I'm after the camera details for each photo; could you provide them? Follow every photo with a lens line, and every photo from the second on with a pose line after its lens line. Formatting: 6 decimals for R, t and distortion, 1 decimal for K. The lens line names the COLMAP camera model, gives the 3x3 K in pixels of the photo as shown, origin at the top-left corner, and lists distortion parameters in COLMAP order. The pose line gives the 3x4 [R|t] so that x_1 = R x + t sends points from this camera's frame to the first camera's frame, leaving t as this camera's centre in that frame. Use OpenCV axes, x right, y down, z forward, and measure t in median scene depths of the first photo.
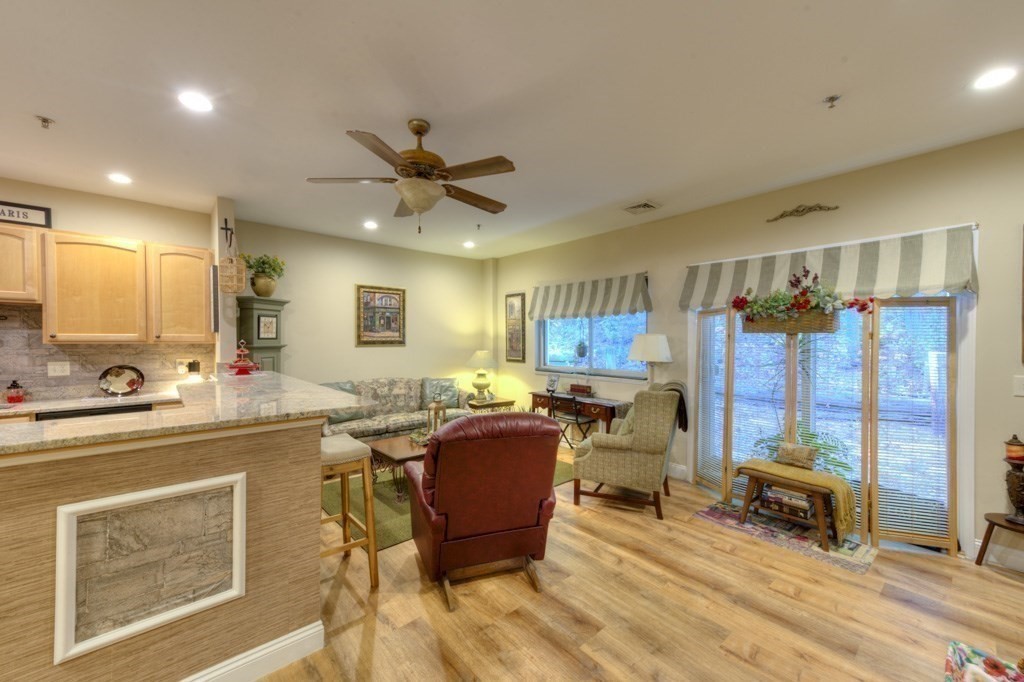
lens RADIAL K [[402.4, 0, 507.1], [0, 402.4, 345.4], [0, 0, 1]] dist [0.022937, 0.000055]
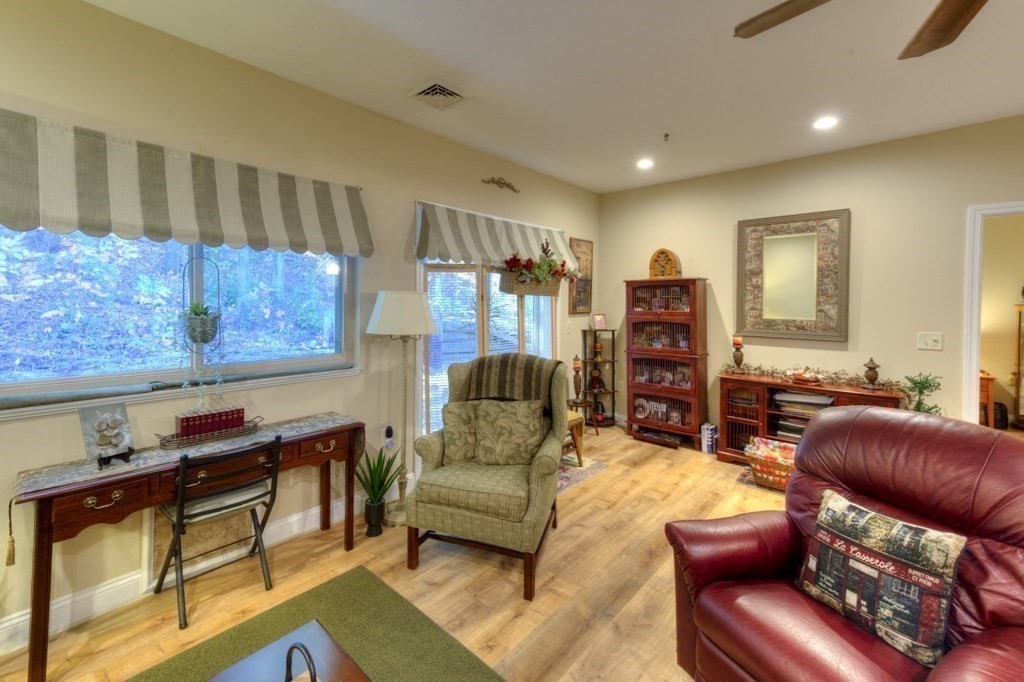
lens RADIAL K [[426.8, 0, 502.3], [0, 426.8, 305.0], [0, 0, 1]] dist [0.026440, -0.003308]
pose [[-0.115475, -0.013502, 0.993219, -0.377748], [0.006049, 0.999880, 0.014296, -0.018190], [-0.993292, 0.007659, -0.115379, 1.017889]]
